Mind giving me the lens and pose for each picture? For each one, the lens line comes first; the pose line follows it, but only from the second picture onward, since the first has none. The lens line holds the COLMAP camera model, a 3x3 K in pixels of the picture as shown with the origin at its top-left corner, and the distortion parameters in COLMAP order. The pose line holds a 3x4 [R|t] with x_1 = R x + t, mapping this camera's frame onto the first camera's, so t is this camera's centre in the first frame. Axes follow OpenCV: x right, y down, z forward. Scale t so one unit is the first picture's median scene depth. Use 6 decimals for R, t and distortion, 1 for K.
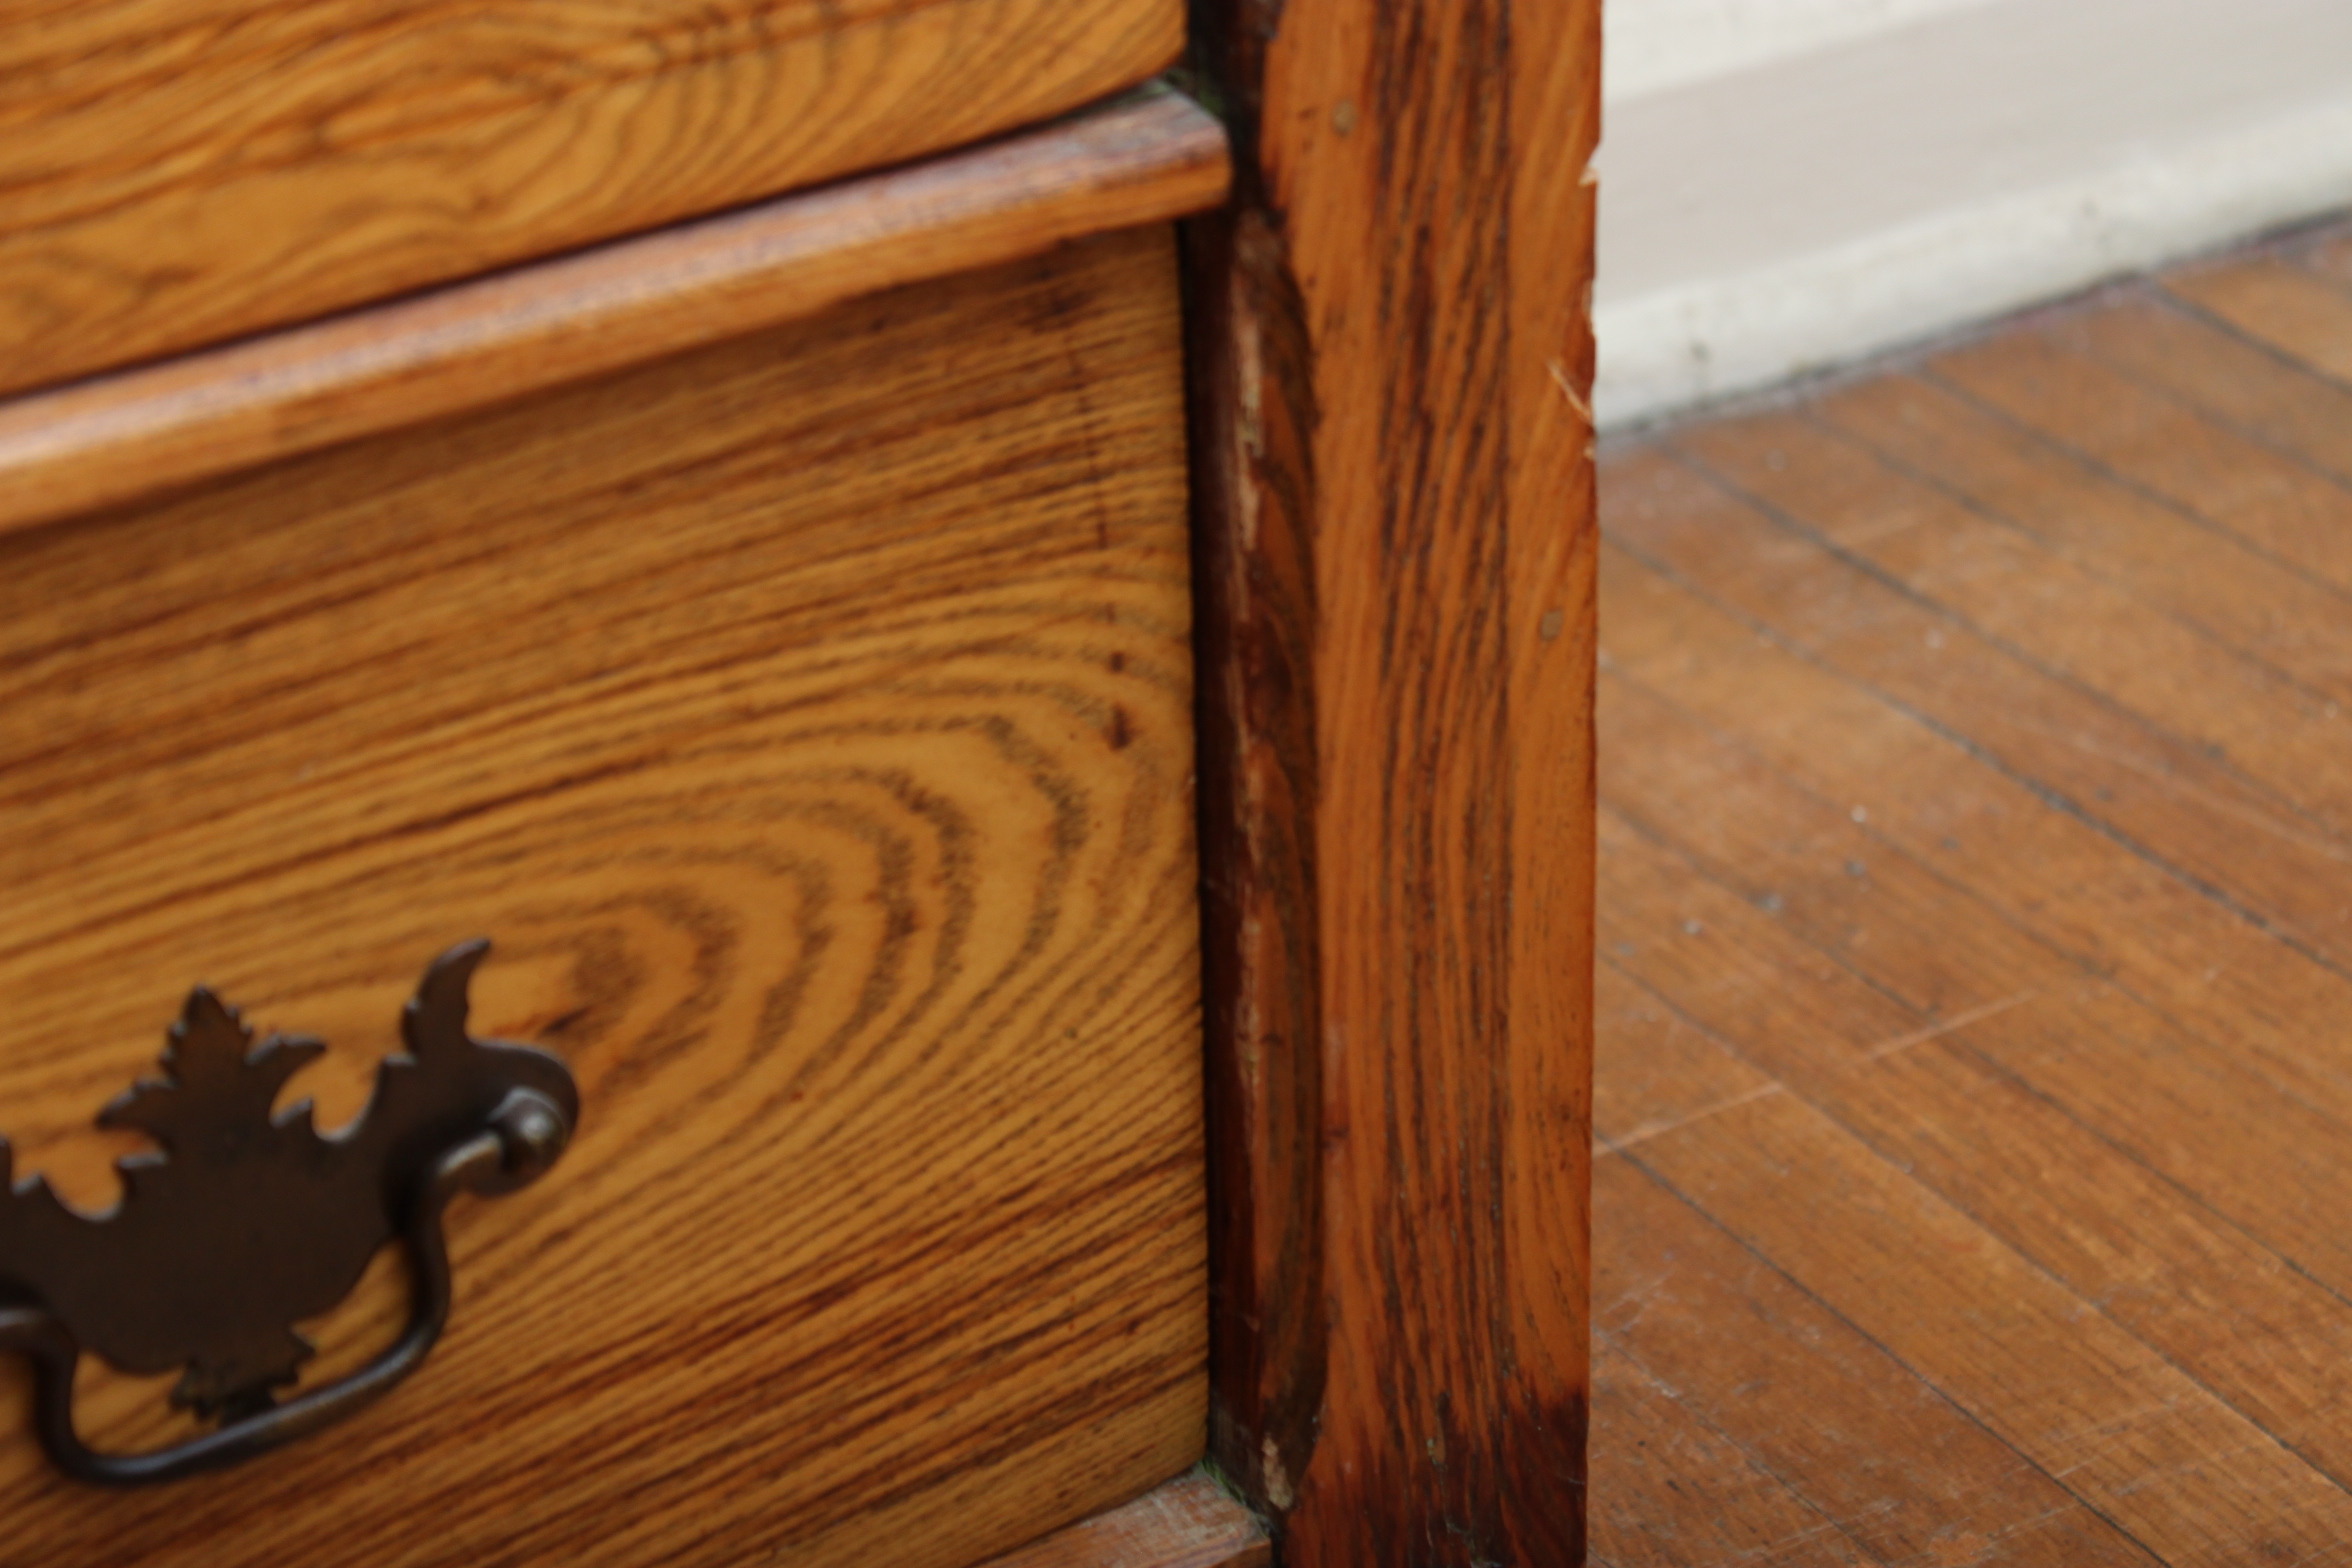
lens RADIAL K [[6270.3, 0, 1176.0], [0, 6270.3, 784.0], [0, 0, 1]] dist [0.074842, 0.613589]
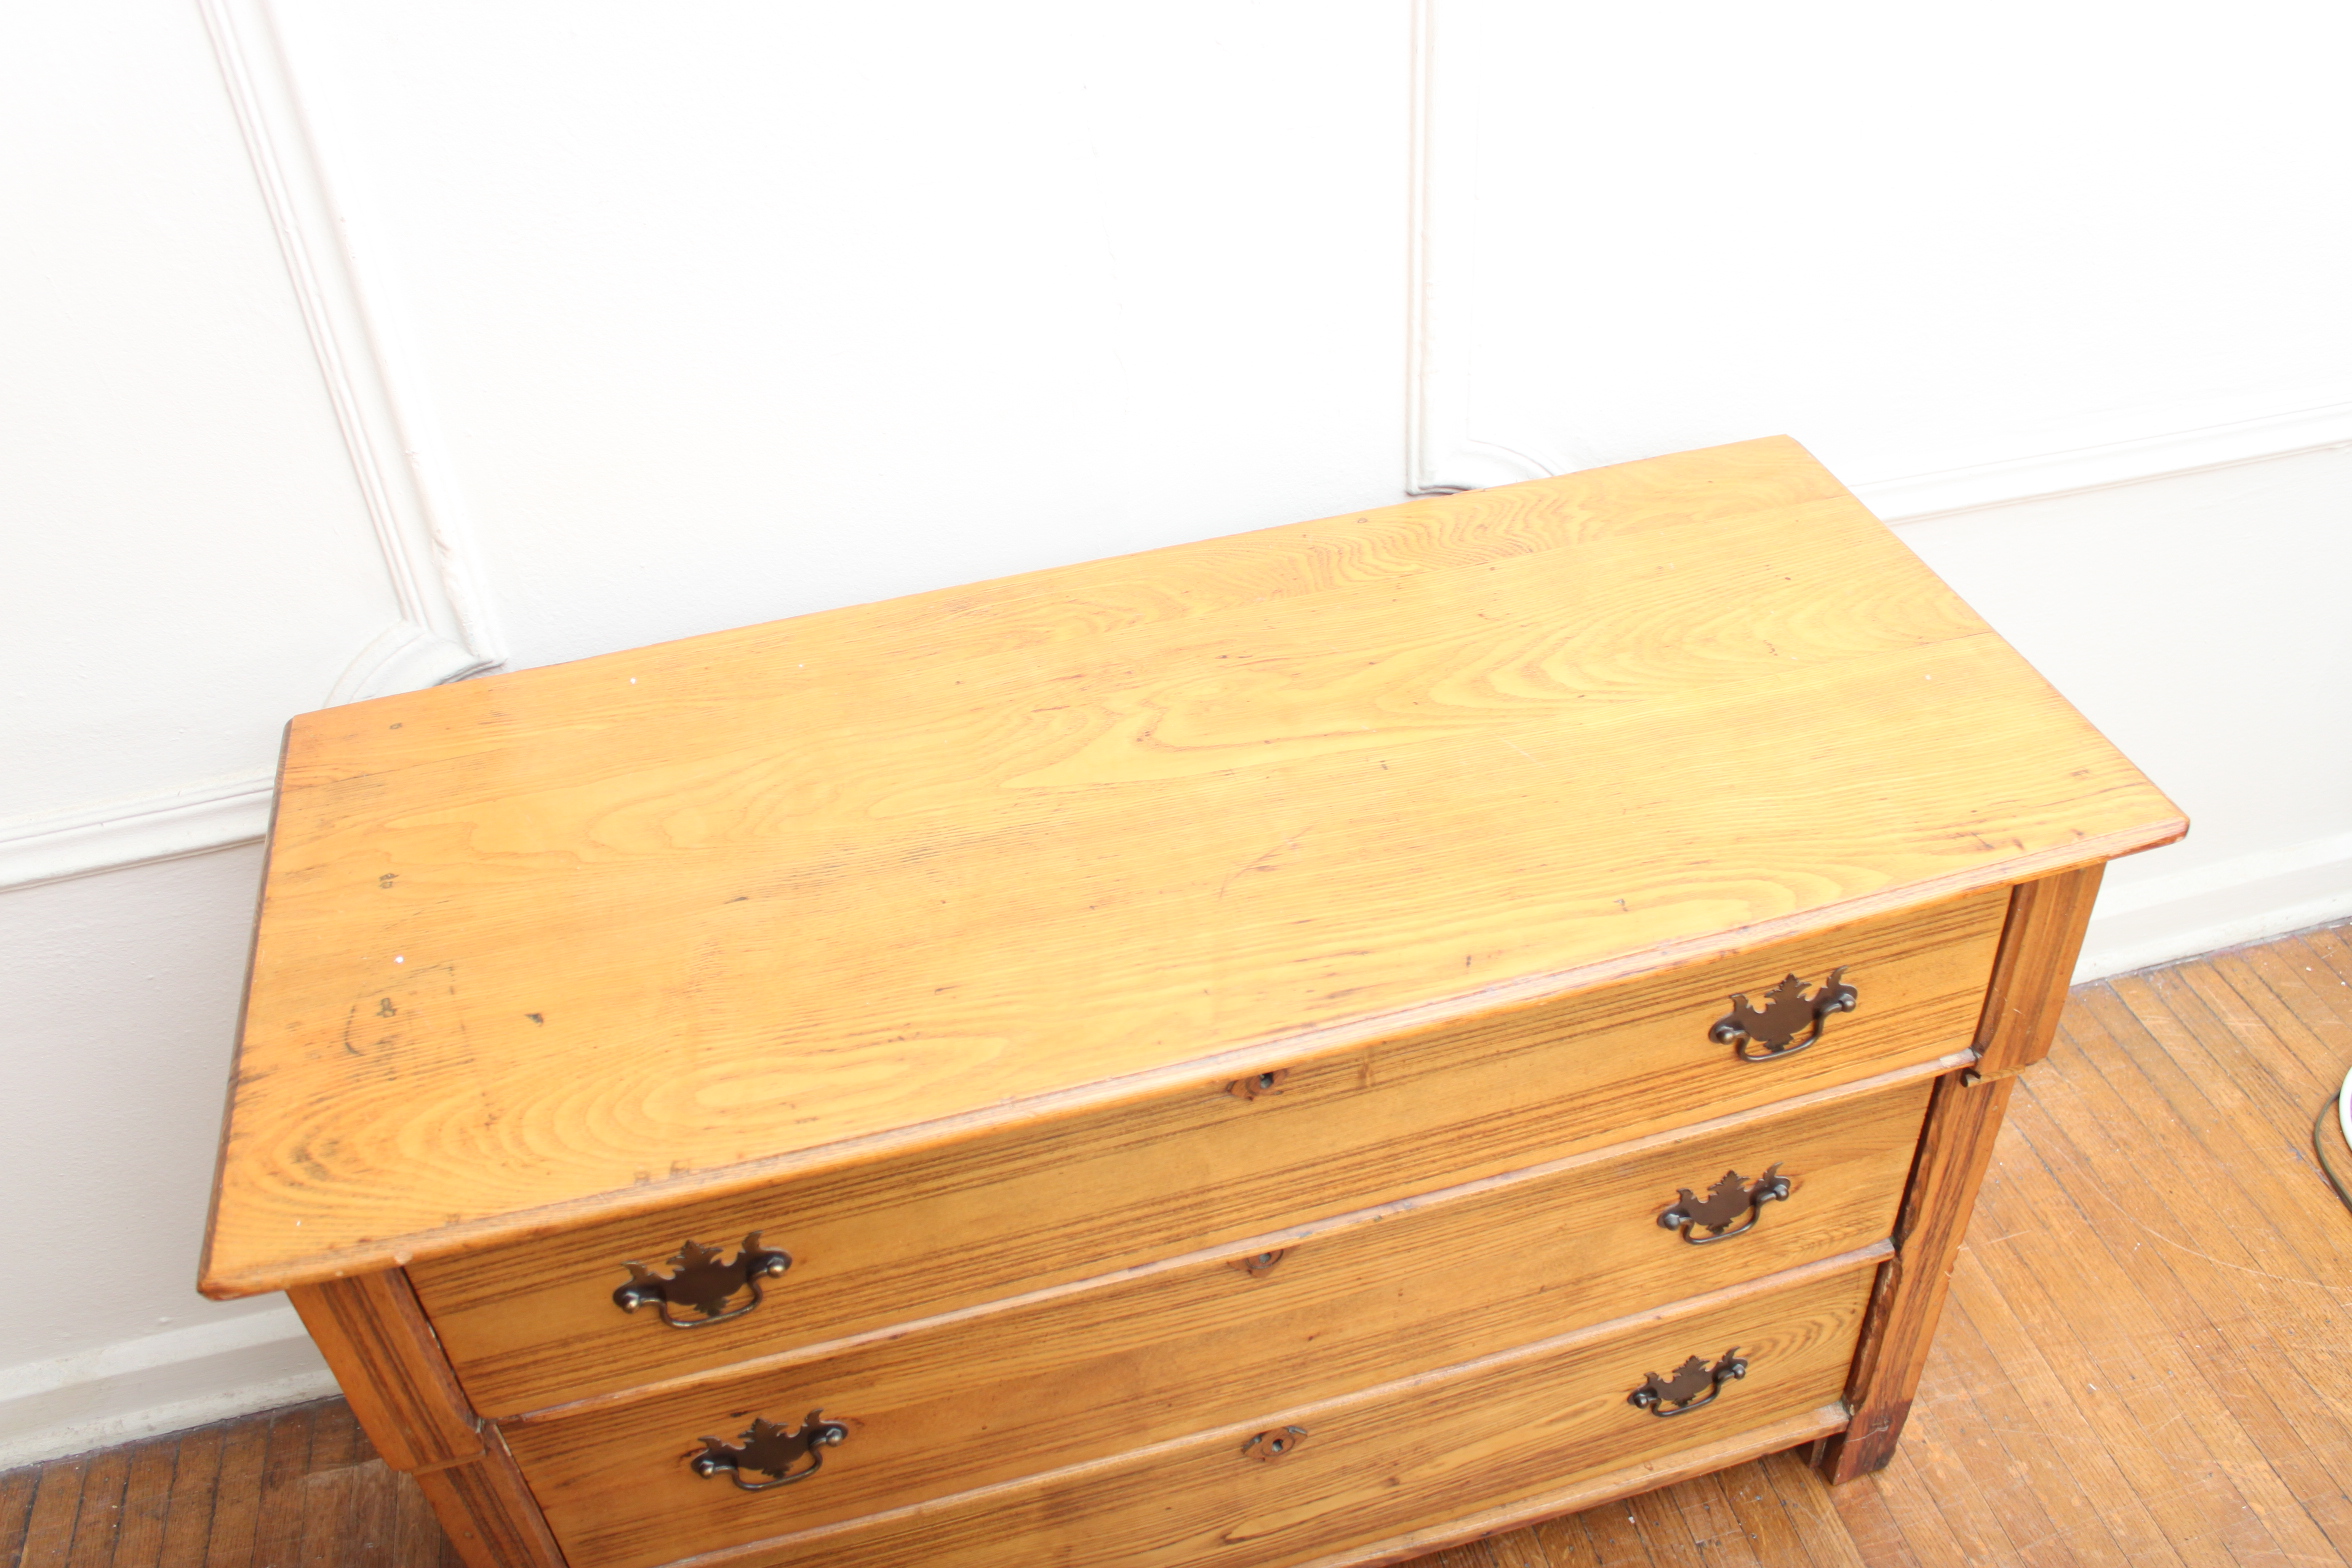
lens RADIAL K [[1989.4, 0, 1176.0], [0, 1989.4, 784.0], [0, 0, 1]] dist [-0.012791, -0.001218]
pose [[0.943641, 0.189932, -0.271050, -0.180472], [-0.136994, 0.969648, 0.202525, -0.709702], [0.301289, -0.153979, 0.941018, -0.763514]]
